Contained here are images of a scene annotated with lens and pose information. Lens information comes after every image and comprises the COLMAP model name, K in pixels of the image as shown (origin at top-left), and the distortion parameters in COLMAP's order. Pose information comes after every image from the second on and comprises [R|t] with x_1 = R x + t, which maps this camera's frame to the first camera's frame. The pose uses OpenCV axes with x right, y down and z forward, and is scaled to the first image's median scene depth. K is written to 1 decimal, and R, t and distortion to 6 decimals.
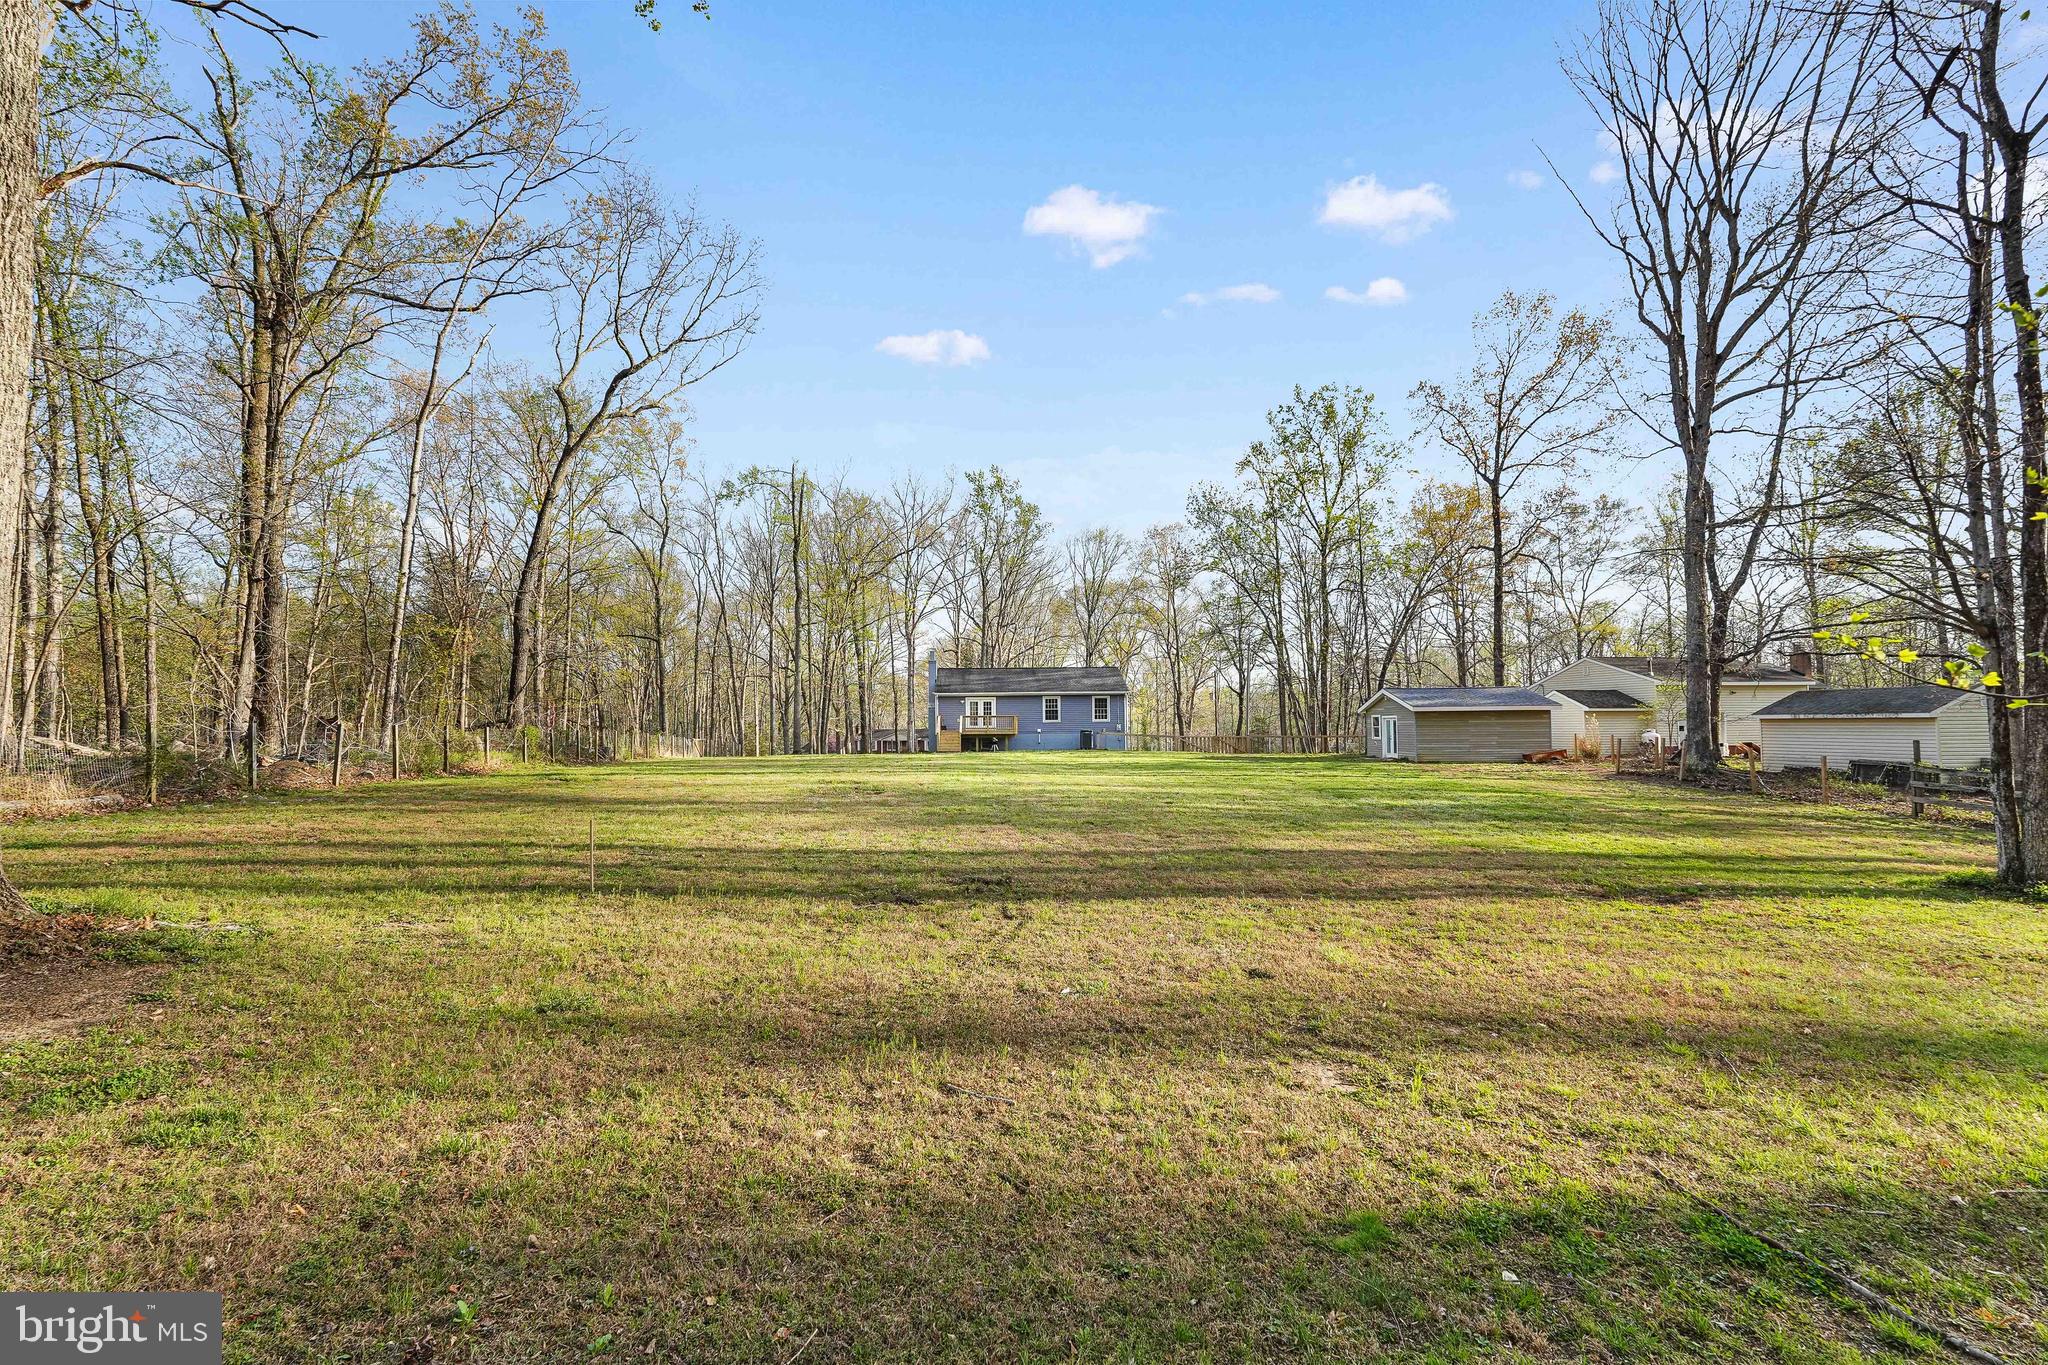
lens RADIAL K [[890.7, 0, 1021.2], [0, 890.7, 683.8], [0, 0, 1]] dist [0.001207, 0.000161]
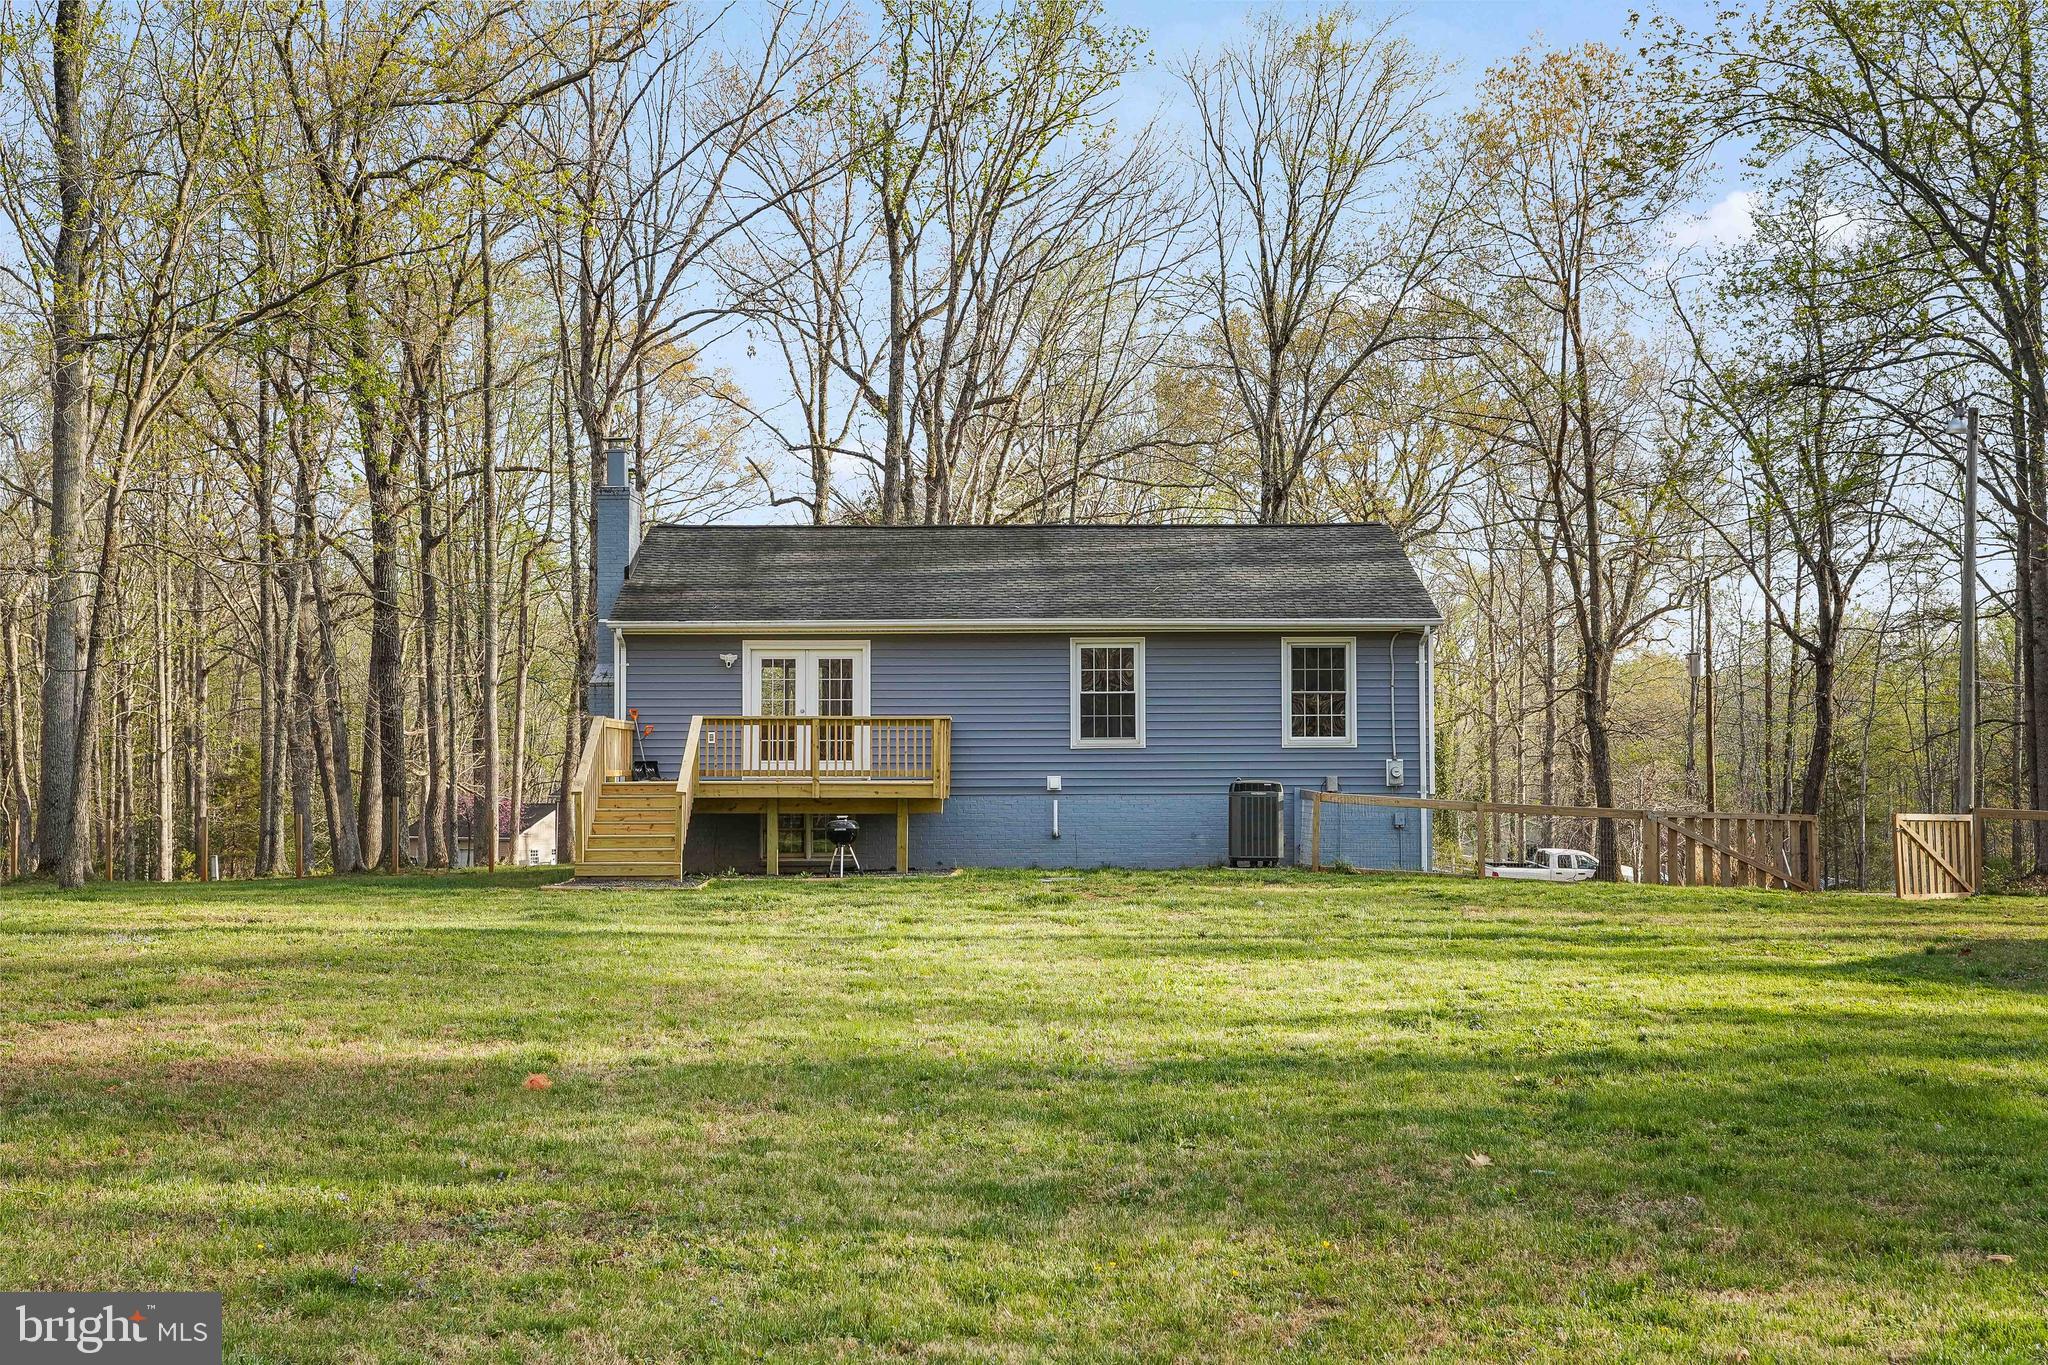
lens RADIAL K [[2069.7, 0, 1024.3], [0, 2069.7, 685.4], [0, 0, 1]] dist [0.022550, 0.000000]
pose [[0.998813, 0.006162, -0.048313, 0.038633], [-0.005393, 0.999857, 0.016040, 0.017784], [0.048405, -0.015761, 0.998703, 0.453258]]
